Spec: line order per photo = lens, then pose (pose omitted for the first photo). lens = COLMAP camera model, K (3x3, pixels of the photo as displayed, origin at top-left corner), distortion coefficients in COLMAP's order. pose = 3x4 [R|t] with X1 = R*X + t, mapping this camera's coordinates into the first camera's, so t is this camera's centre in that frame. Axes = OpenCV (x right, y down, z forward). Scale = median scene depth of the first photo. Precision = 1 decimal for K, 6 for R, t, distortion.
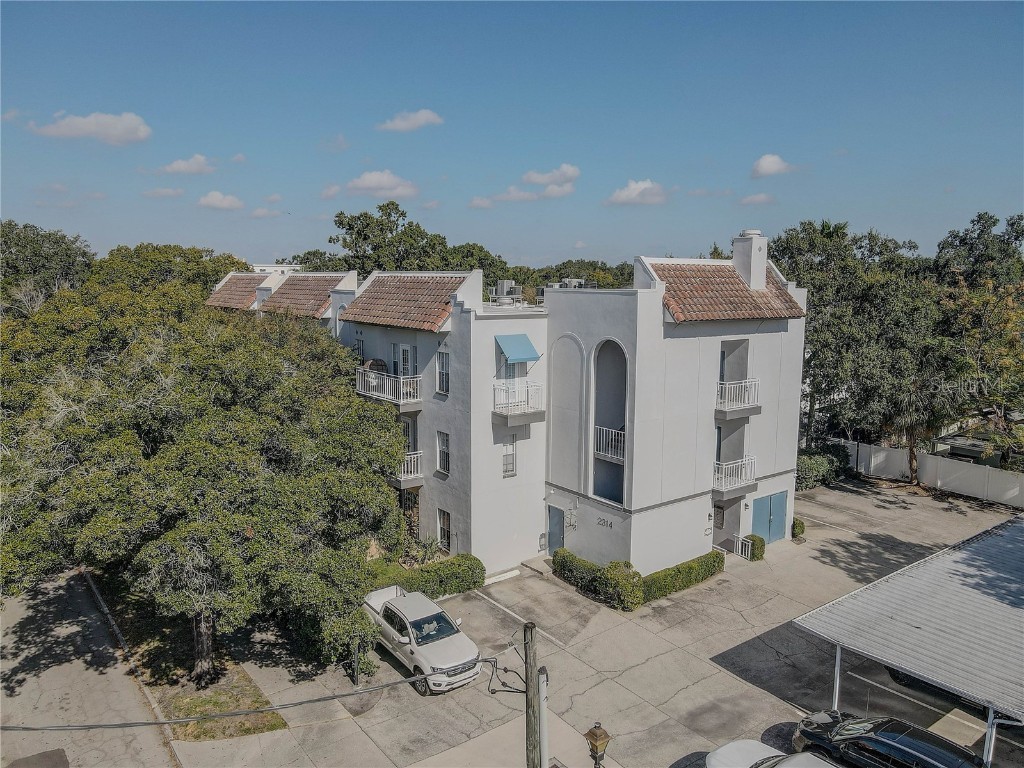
lens RADIAL K [[749.7, 0, 512.6], [0, 749.7, 385.5], [0, 0, 1]] dist [0.009136, 0.010761]
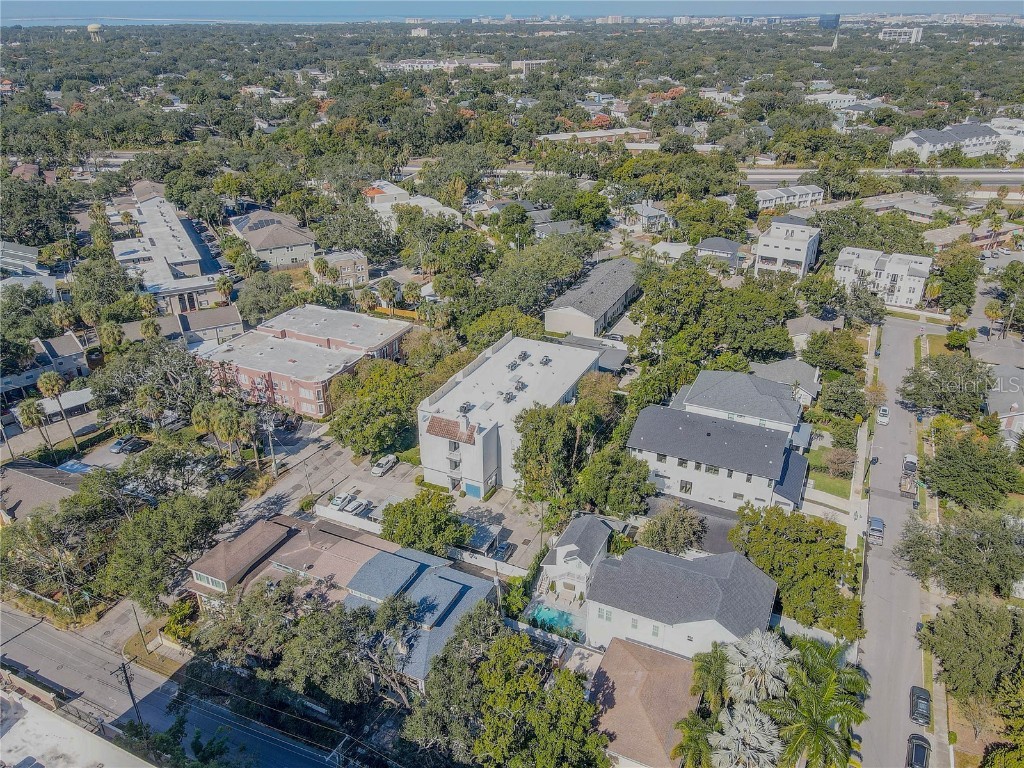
lens RADIAL K [[749.7, 0, 512.6], [0, 749.7, 385.5], [0, 0, 1]] dist [0.009136, 0.010761]
pose [[0.458627, 0.389091, -0.798918, 3.433870], [-0.123016, 0.918189, 0.376559, -1.827594], [0.880073, -0.074420, 0.468970, -0.501783]]
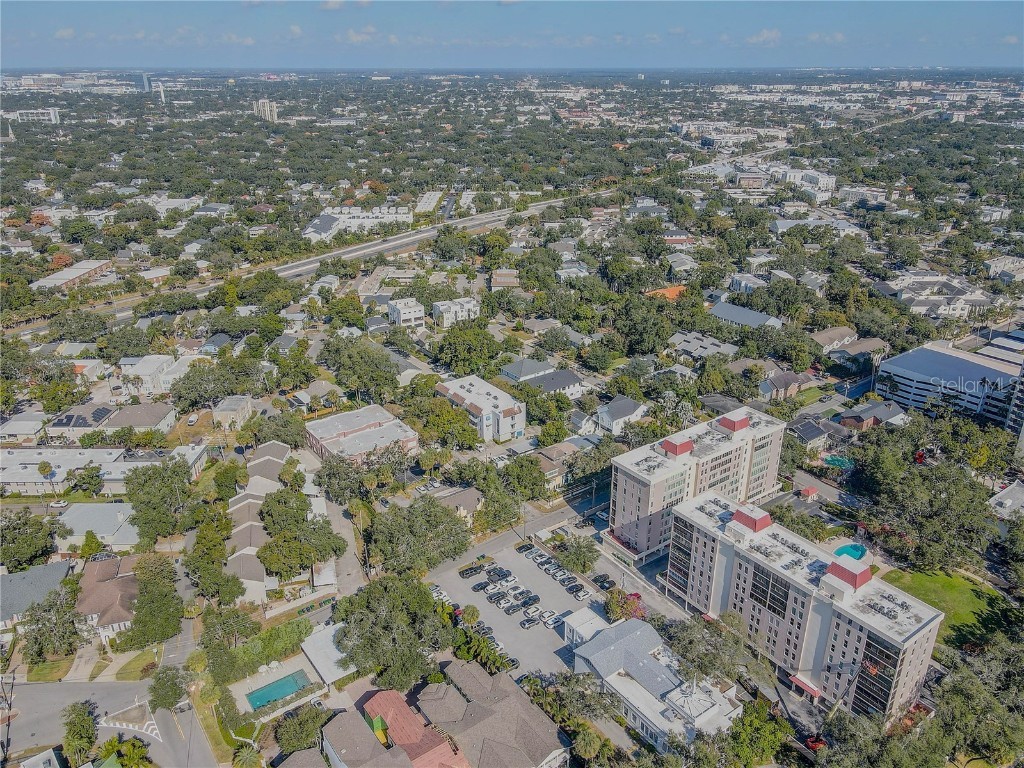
lens RADIAL K [[749.7, 0, 512.6], [0, 749.7, 385.5], [0, 0, 1]] dist [0.009136, 0.010761]
pose [[0.999786, 0.001961, -0.020581, 0.491936], [0.003418, 0.966113, 0.258096, -2.806650], [0.020389, -0.258111, 0.965900, -7.781033]]
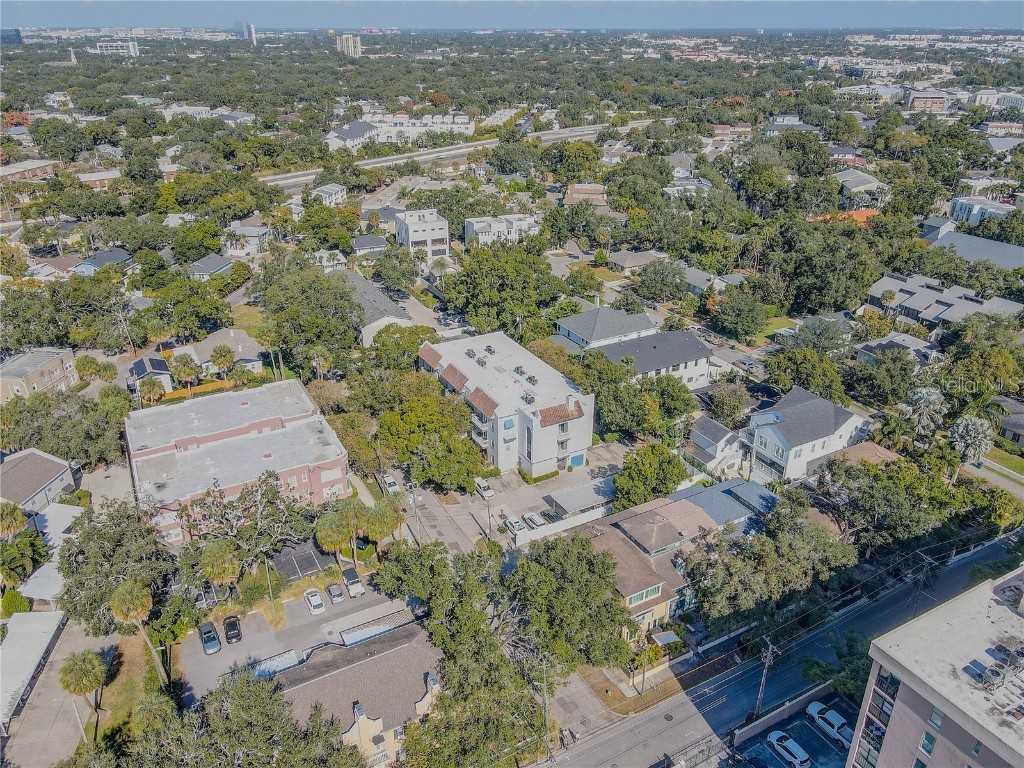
lens RADIAL K [[752.2, 0, 513.7], [0, 752.2, 380.1], [0, 0, 1]] dist [0.003182, 0.013664]
pose [[0.988971, 0.059052, -0.135831, 0.589647], [-0.017046, 0.956367, 0.291670, -1.515844], [0.147128, -0.286138, 0.946826, -2.924500]]
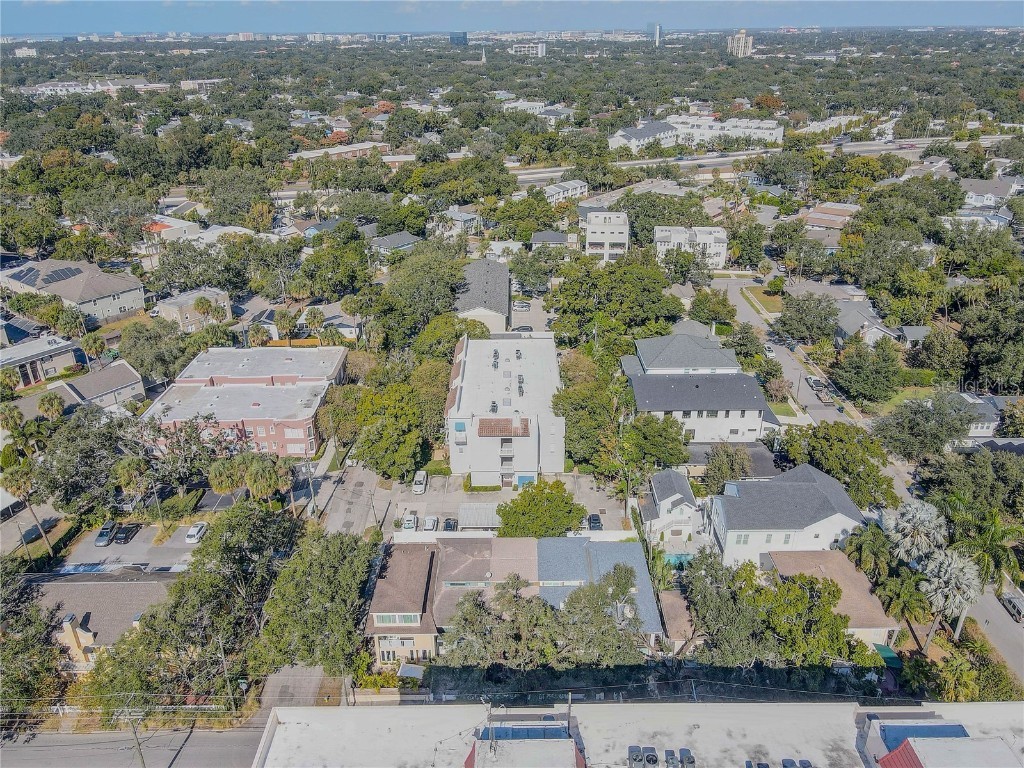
lens RADIAL K [[752.2, 0, 513.7], [0, 752.2, 380.1], [0, 0, 1]] dist [0.003182, 0.013664]
pose [[0.796672, 0.246215, -0.551989, 2.485378], [-0.075961, 0.946812, 0.312693, -1.620504], [0.599620, -0.207184, 0.773001, -1.997161]]
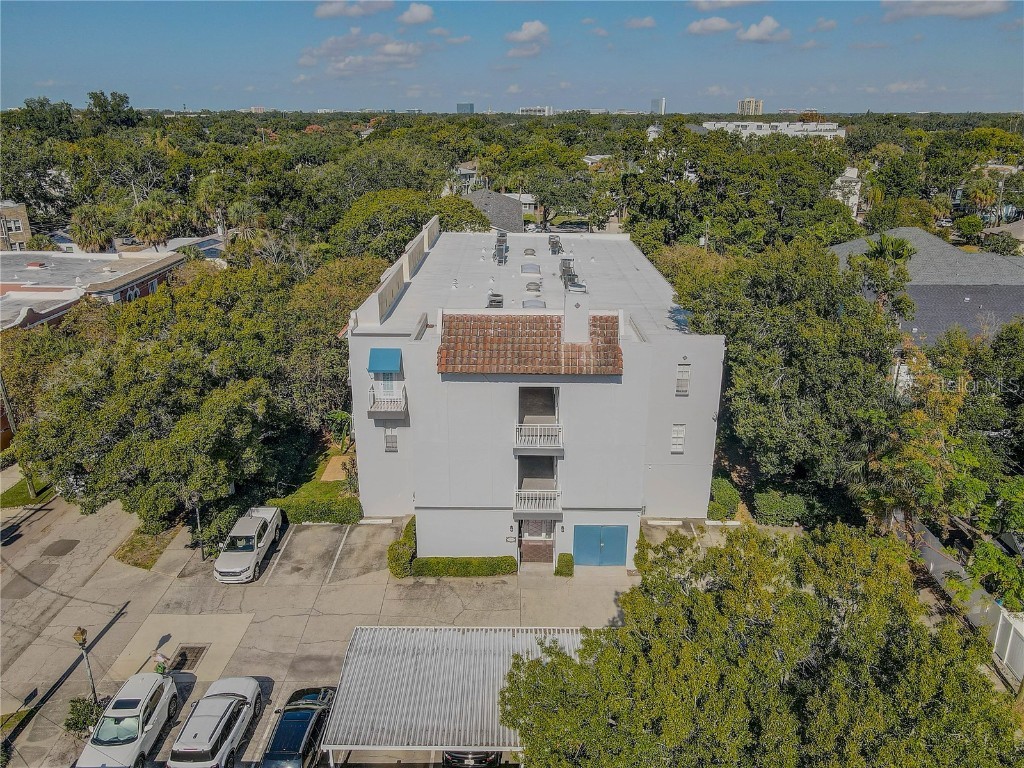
lens RADIAL K [[752.2, 0, 513.7], [0, 752.2, 380.1], [0, 0, 1]] dist [0.003182, 0.013664]
pose [[0.793571, 0.202681, -0.573729, 0.929714], [-0.087706, 0.971148, 0.221764, -0.323767], [0.602124, -0.125666, 0.788451, 0.107587]]
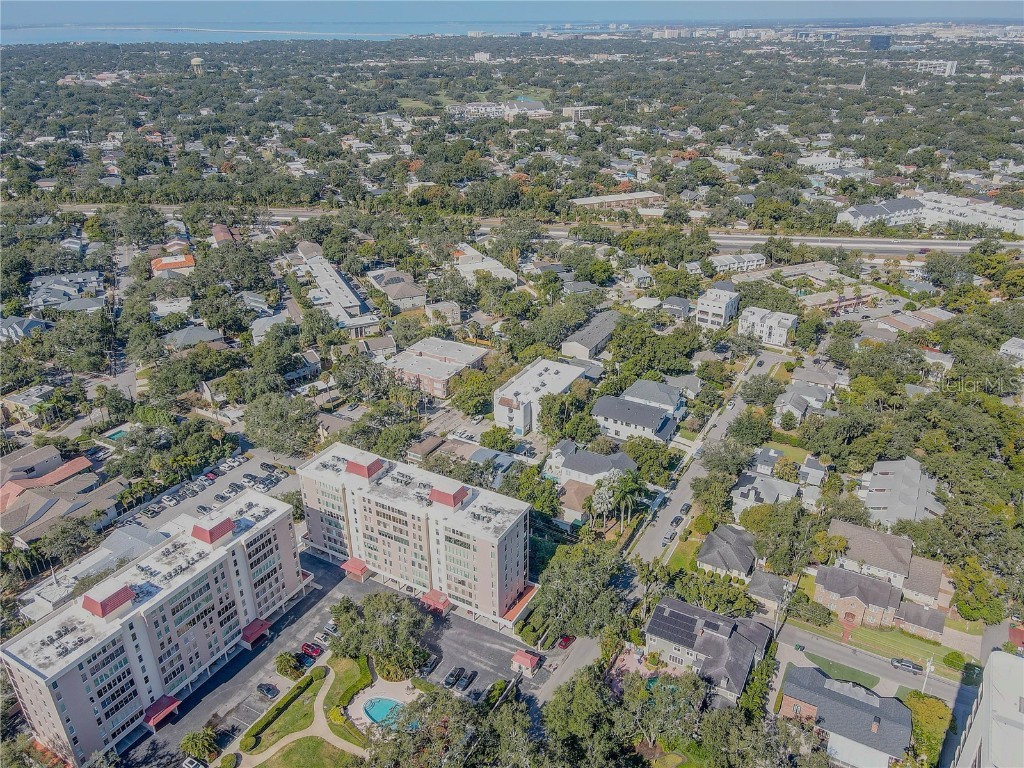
lens RADIAL K [[749.7, 0, 512.6], [0, 749.7, 385.5], [0, 0, 1]] dist [0.009136, 0.010761]
pose [[0.393516, 0.398413, -0.828500, 7.299587], [-0.124190, 0.915989, 0.381498, -3.569456], [0.910891, -0.047235, 0.409935, -2.446133]]
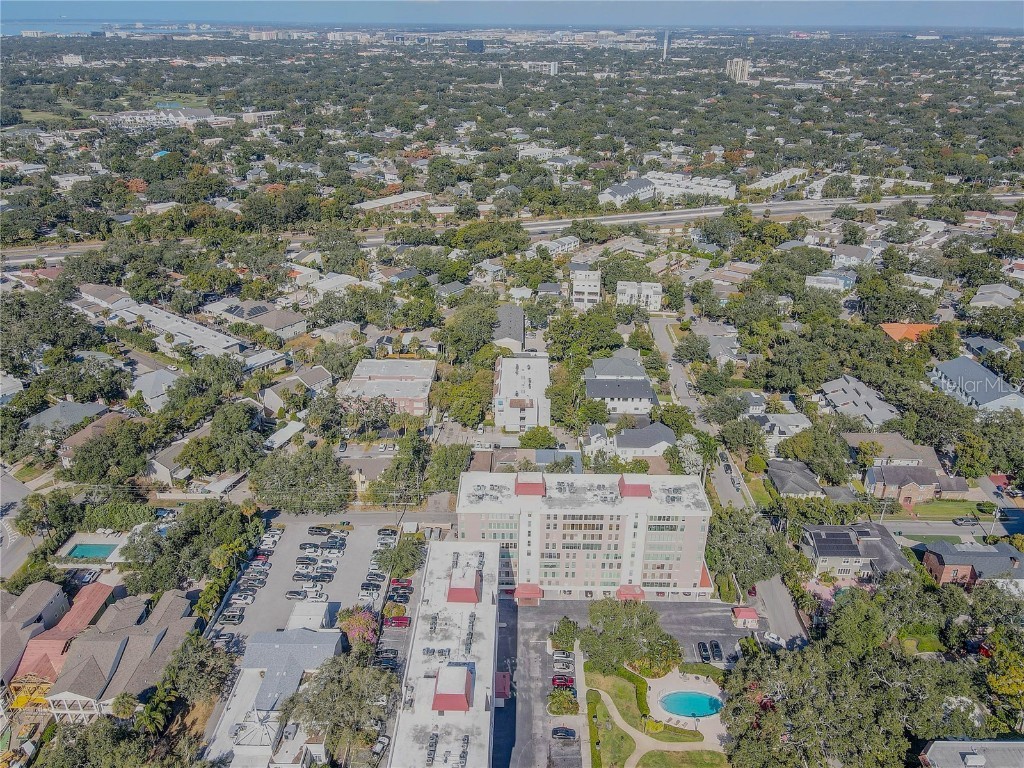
lens RADIAL K [[749.7, 0, 512.6], [0, 749.7, 385.5], [0, 0, 1]] dist [0.009136, 0.010761]
pose [[0.785455, 0.271583, -0.556150, 4.906492], [-0.091925, 0.939808, 0.329107, -3.115189], [0.612054, -0.207374, 0.763142, -5.521719]]
